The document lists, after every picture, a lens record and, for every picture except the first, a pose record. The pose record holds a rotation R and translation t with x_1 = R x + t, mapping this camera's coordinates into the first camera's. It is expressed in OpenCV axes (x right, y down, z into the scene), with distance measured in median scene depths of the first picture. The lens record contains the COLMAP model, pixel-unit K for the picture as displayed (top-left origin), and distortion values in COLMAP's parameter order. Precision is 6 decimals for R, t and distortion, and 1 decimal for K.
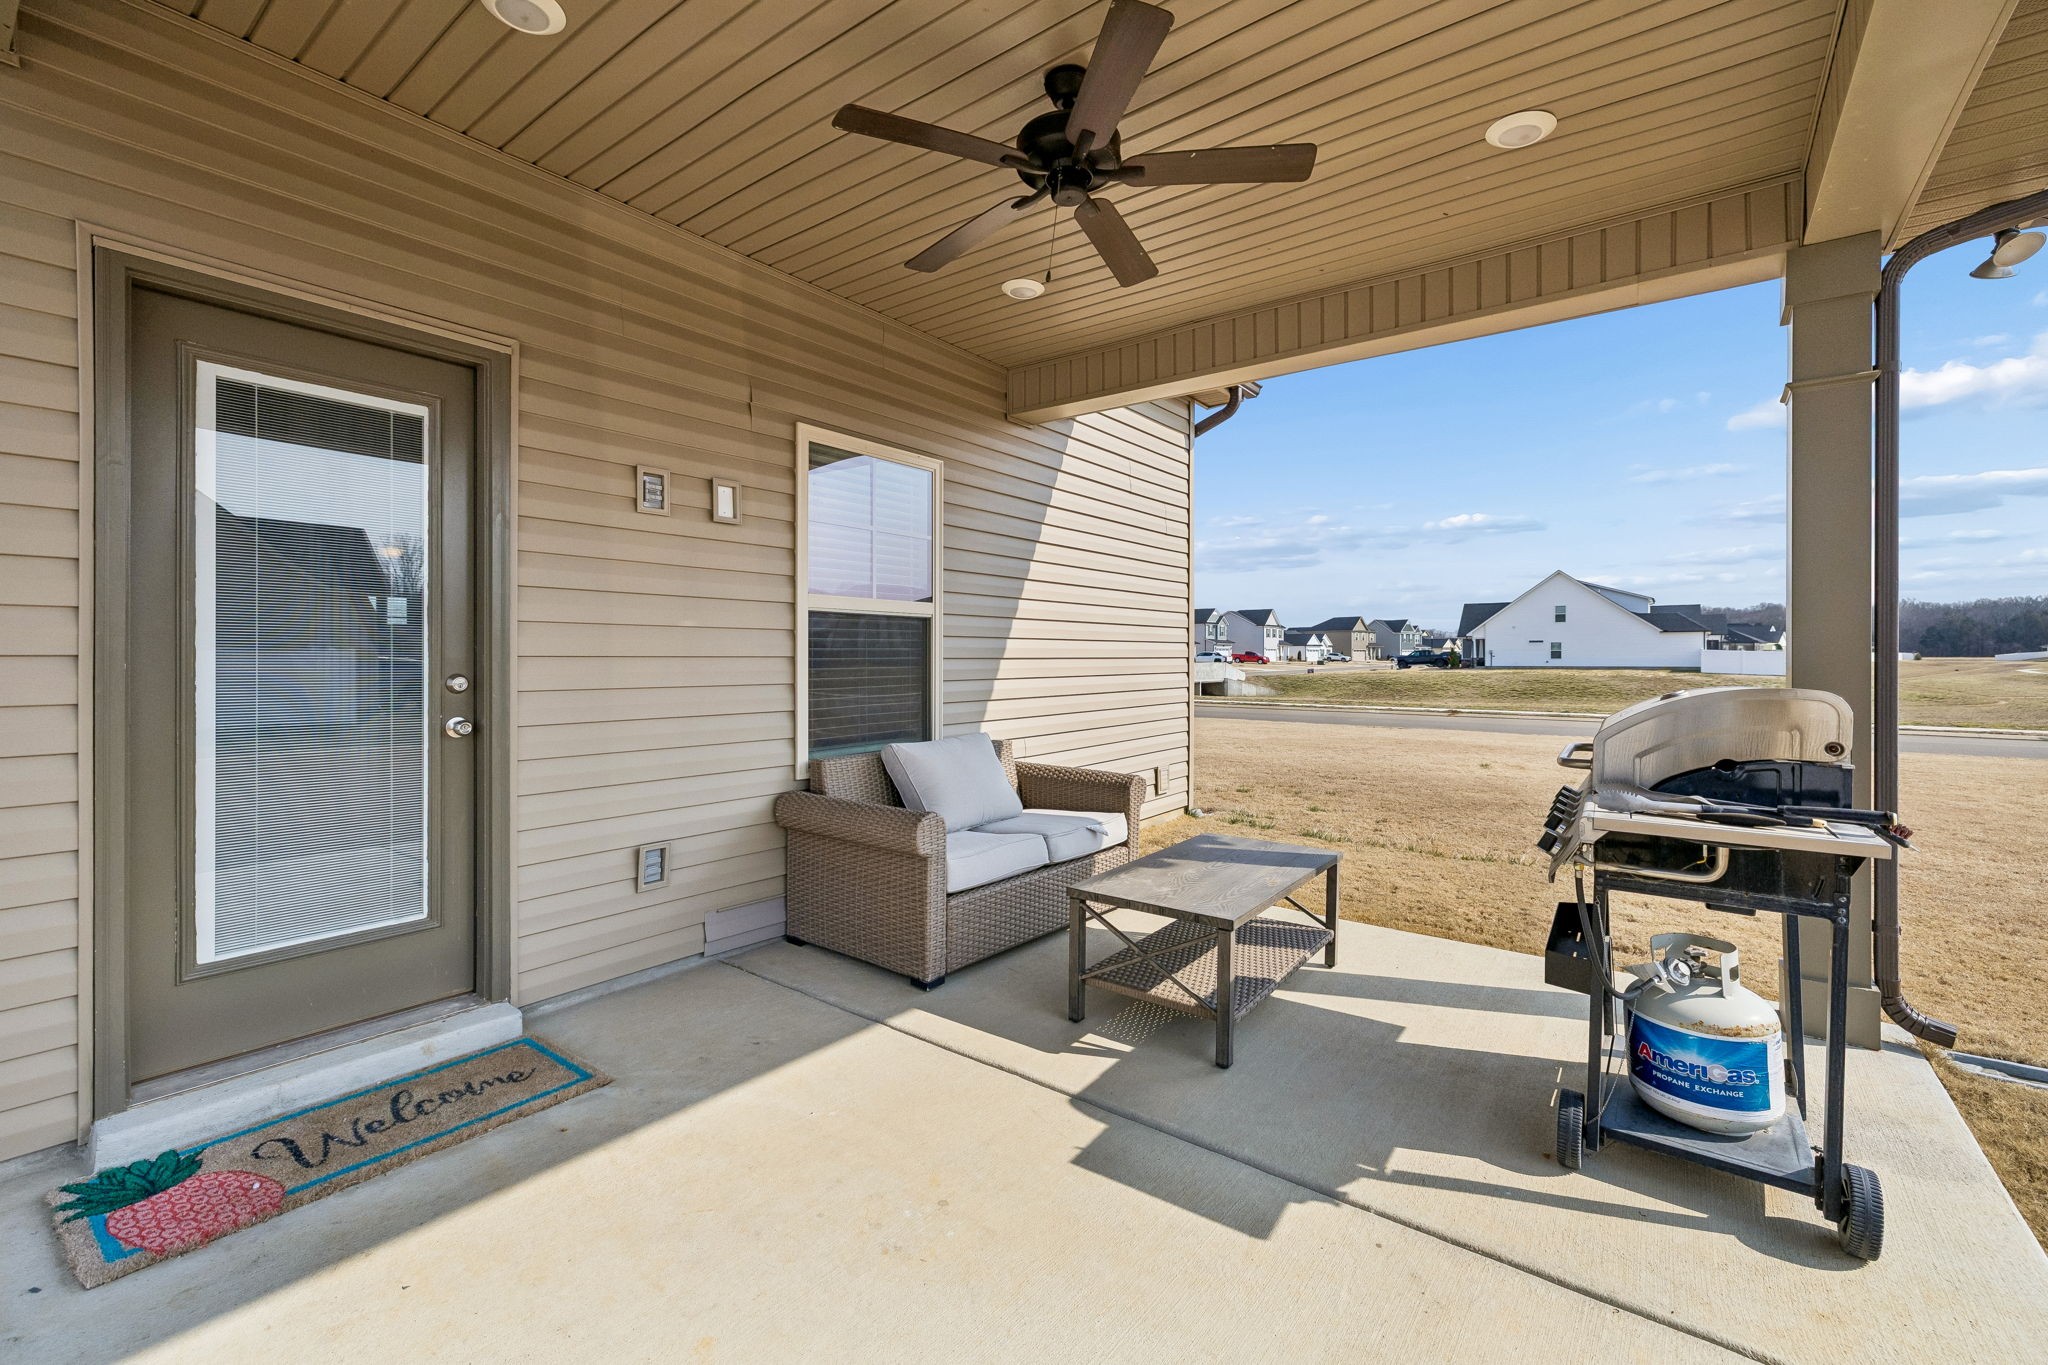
lens RADIAL K [[860.1, 0, 1034.1], [0, 860.1, 685.8], [0, 0, 1]] dist [0.000071, 0.000062]
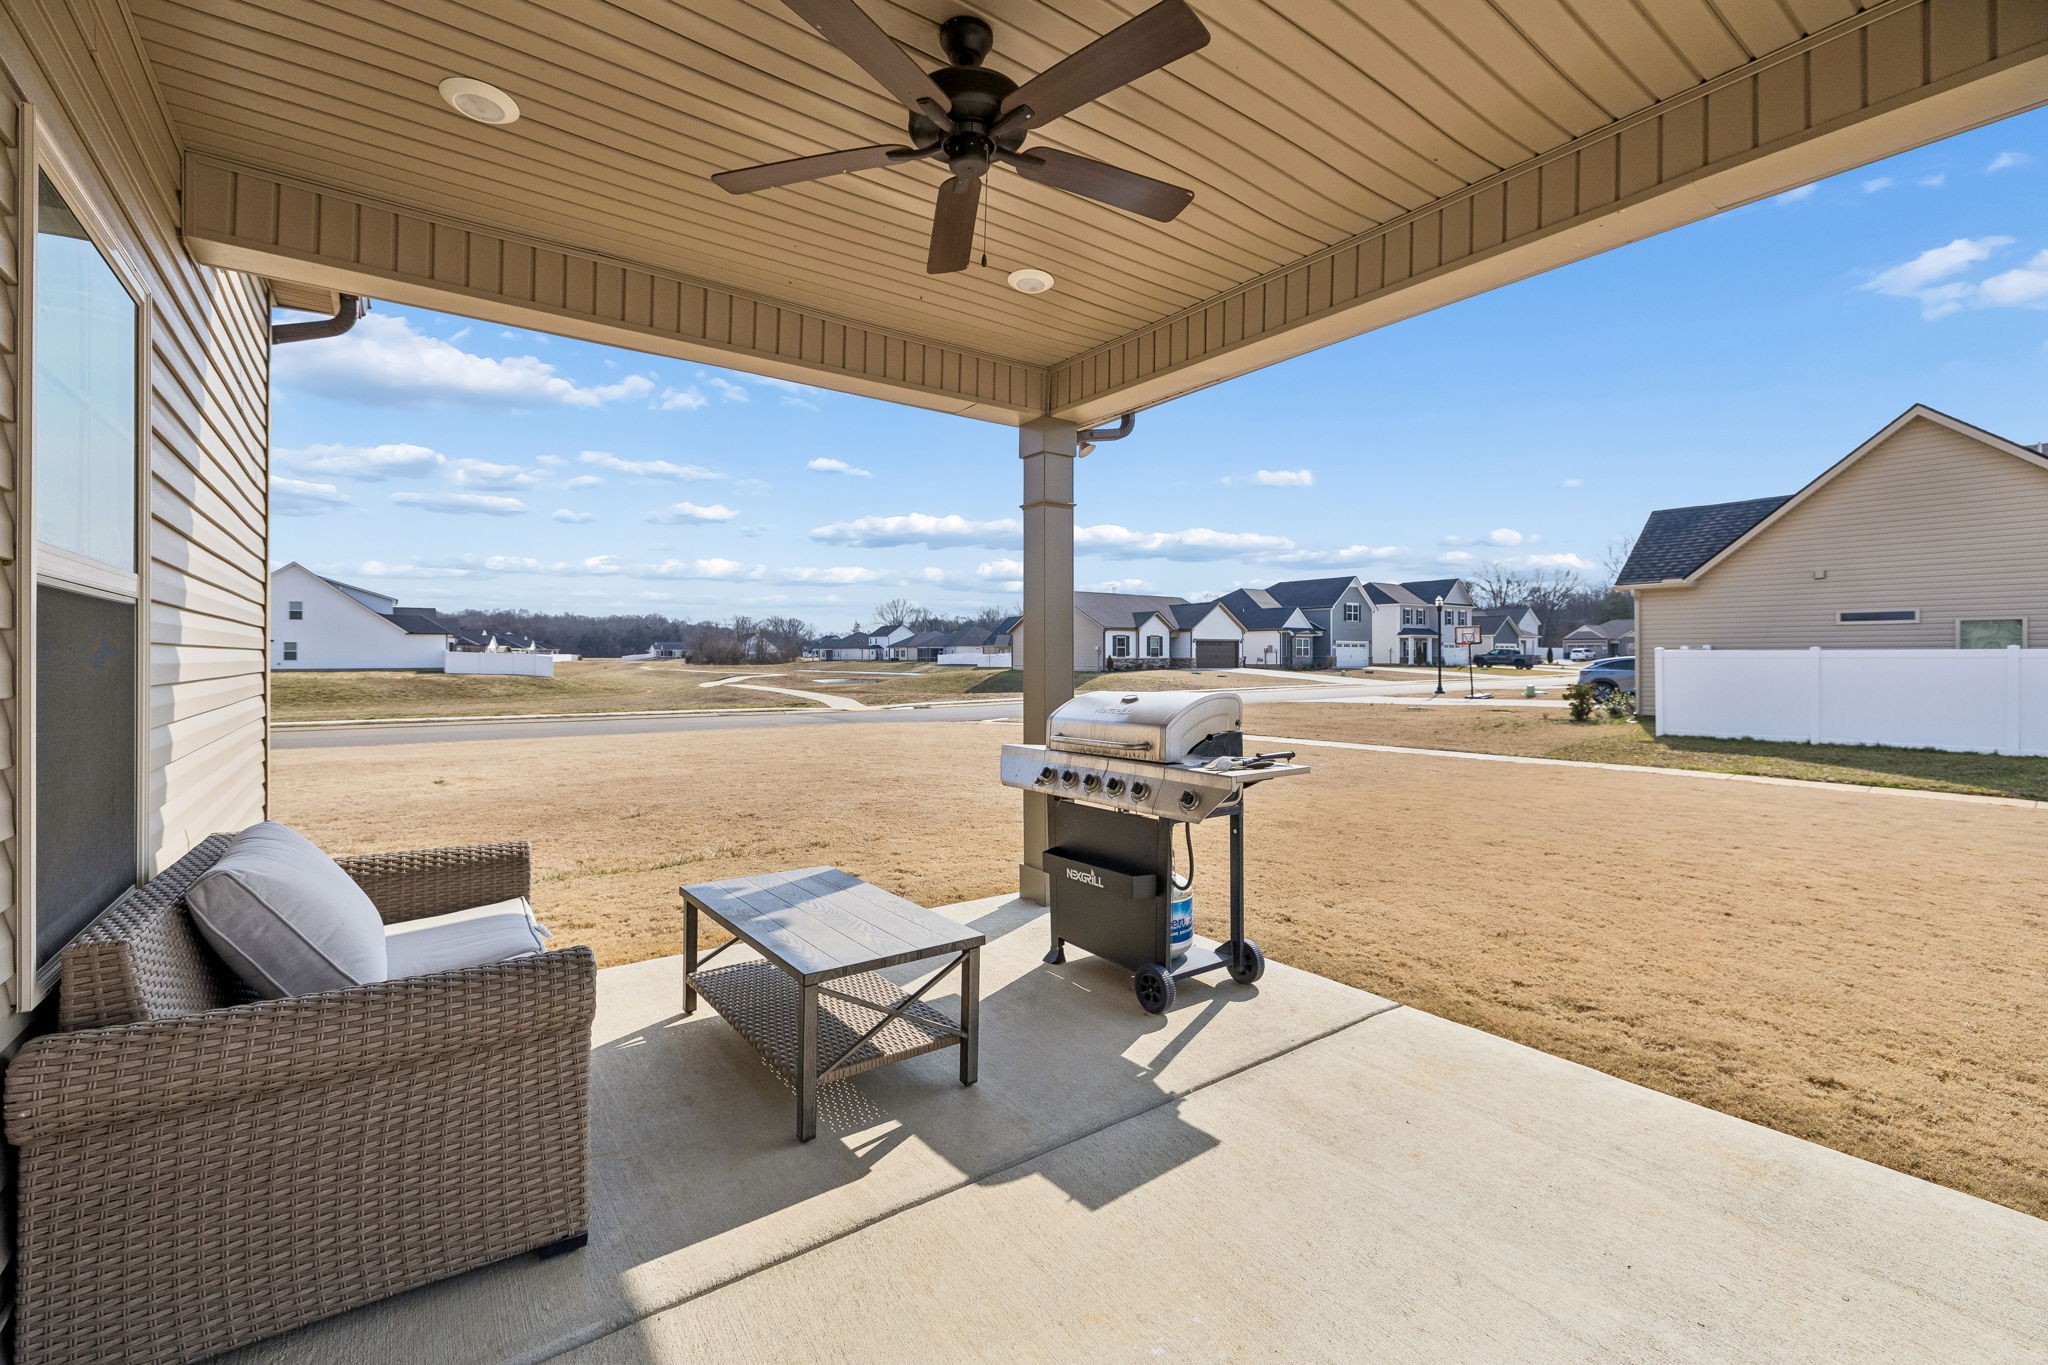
lens RADIAL K [[860.1, 0, 1013.6], [0, 860.1, 680.9], [0, 0, 1]] dist [0.000071, 0.000062]
pose [[0.293662, -0.023055, 0.955631, -0.516171], [0.029005, 0.999464, 0.015200, -0.034548], [-0.955469, 0.023255, 0.294173, 0.452929]]
